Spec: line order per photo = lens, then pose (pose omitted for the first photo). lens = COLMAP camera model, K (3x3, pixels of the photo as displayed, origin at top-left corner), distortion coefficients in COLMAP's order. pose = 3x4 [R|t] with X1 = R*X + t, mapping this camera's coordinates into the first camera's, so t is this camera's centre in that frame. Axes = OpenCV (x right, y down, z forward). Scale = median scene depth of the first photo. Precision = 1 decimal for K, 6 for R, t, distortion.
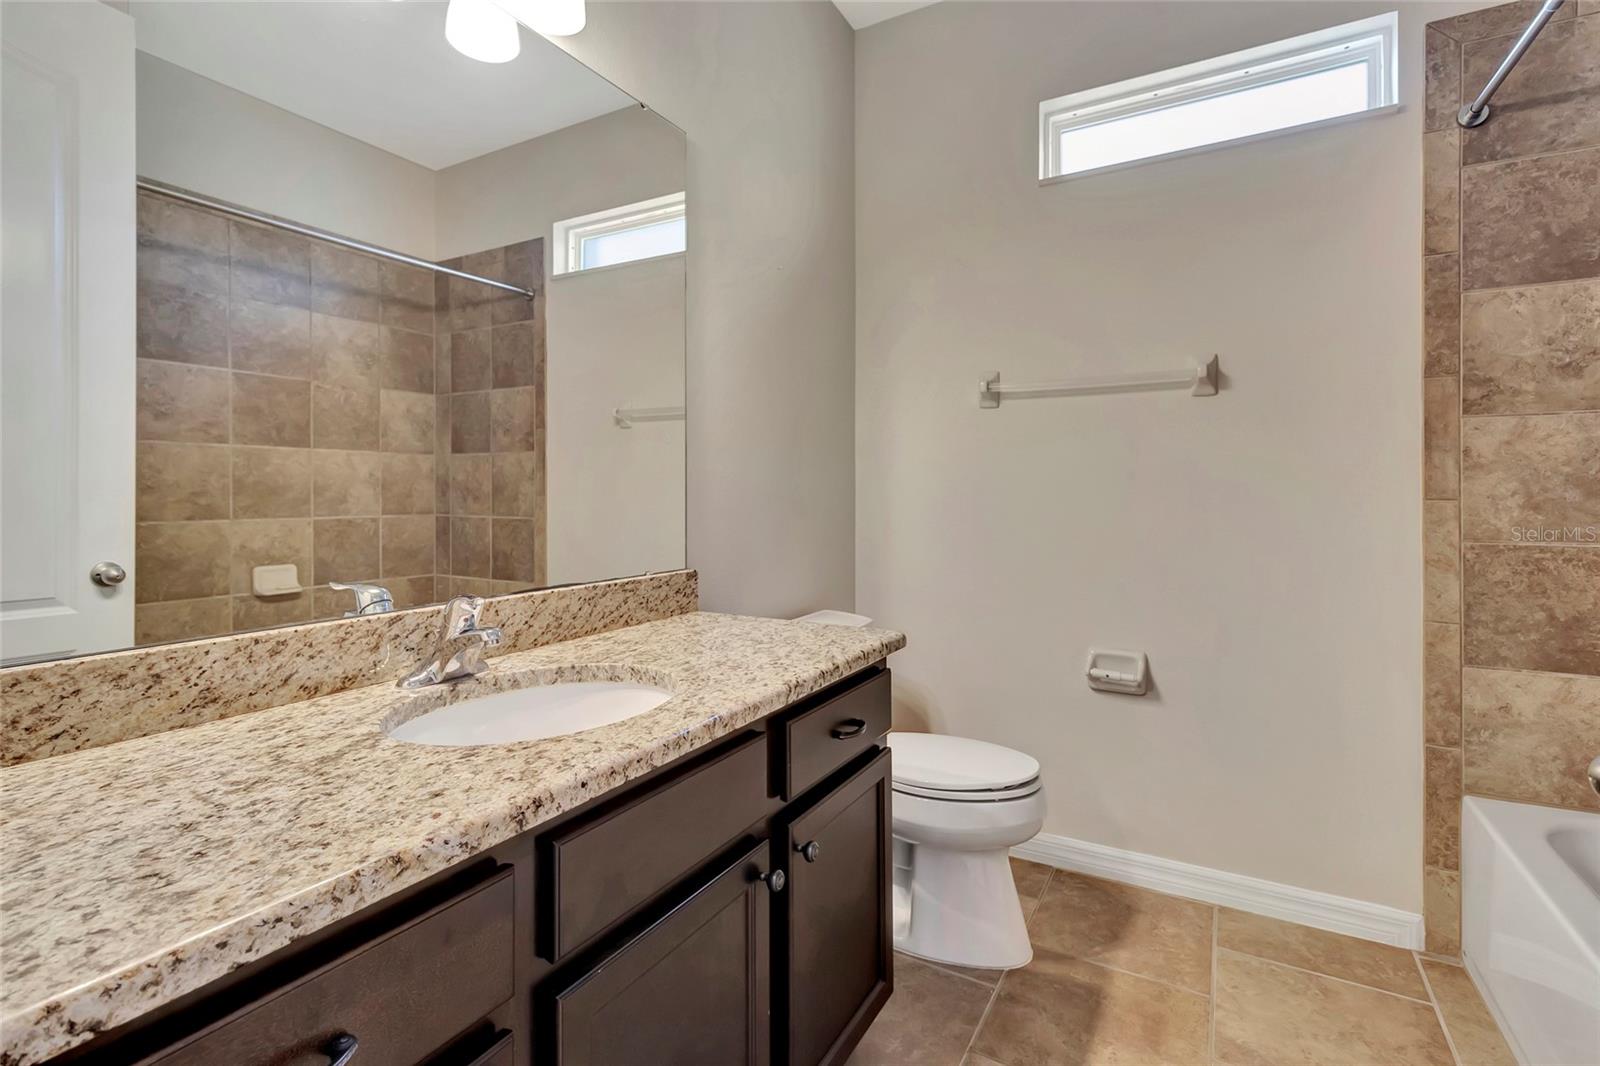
lens RADIAL K [[743.1, 0, 807.8], [0, 743.1, 489.1], [0, 0, 1]] dist [0.012310, -0.000066]
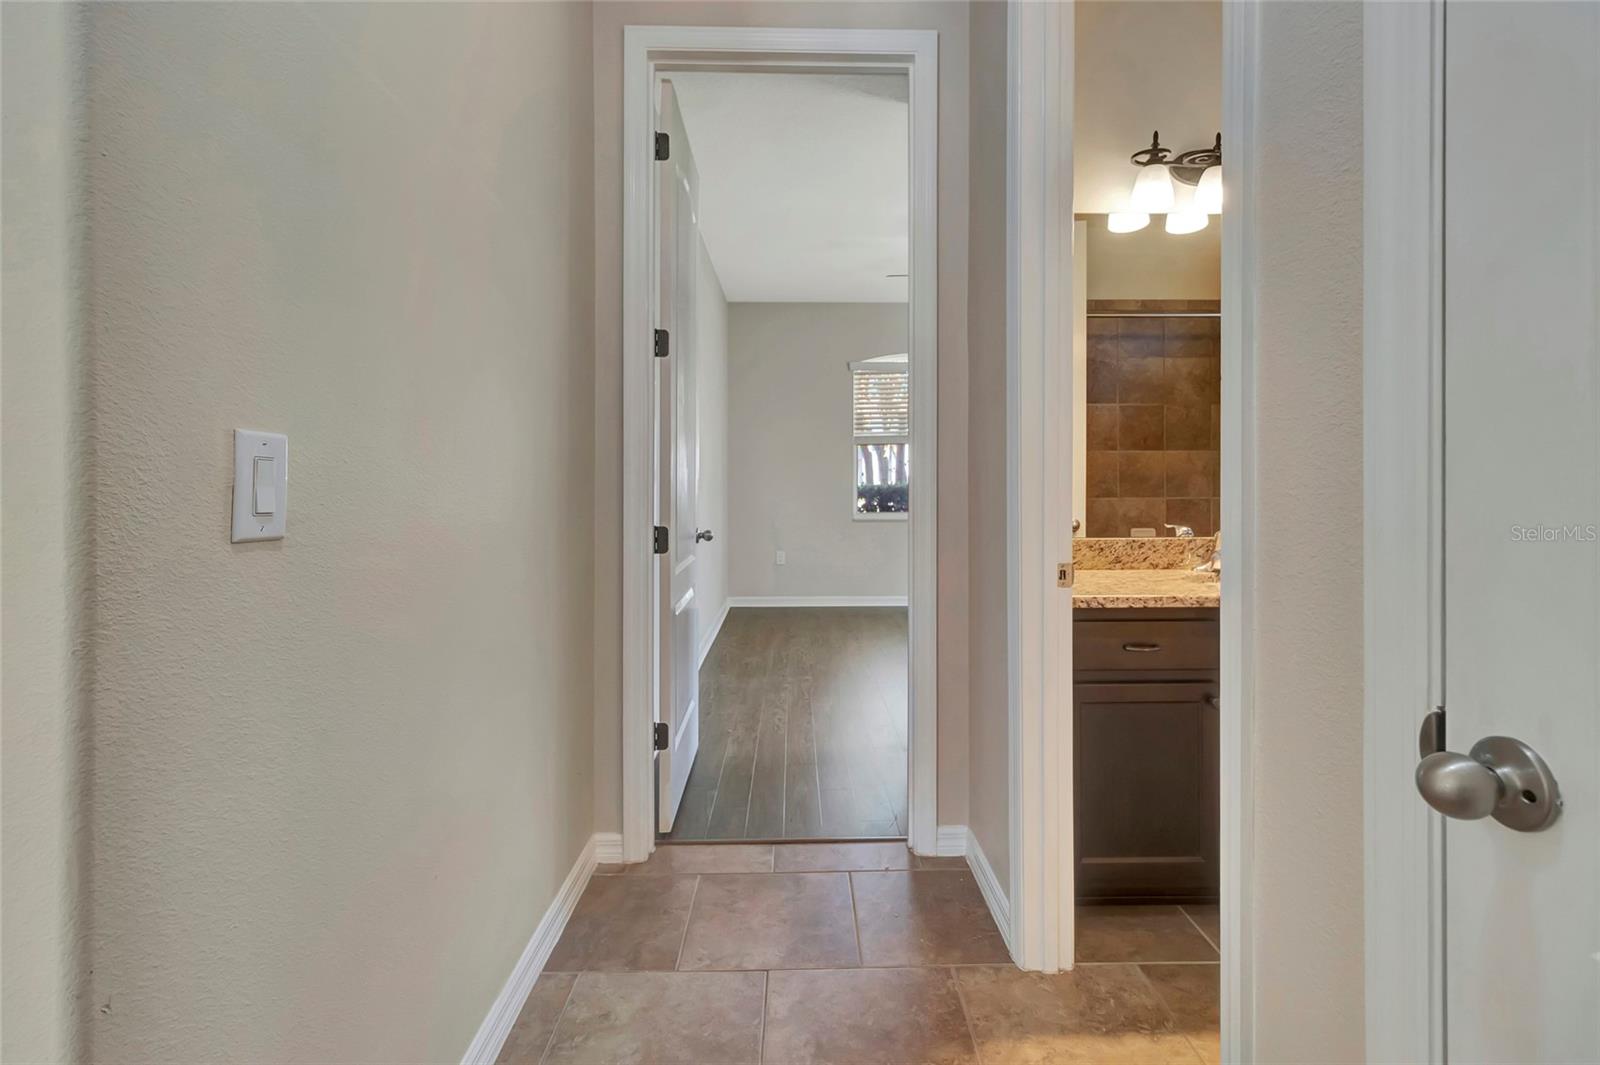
lens RADIAL K [[743.1, 0, 807.8], [0, 743.1, 488.6], [0, 0, 1]] dist [0.012310, -0.000066]
pose [[0.502449, 0.005635, -0.864588, 0.282352], [0.007529, 0.999912, 0.010892, -0.000945], [0.864574, -0.011982, 0.502363, -0.387672]]
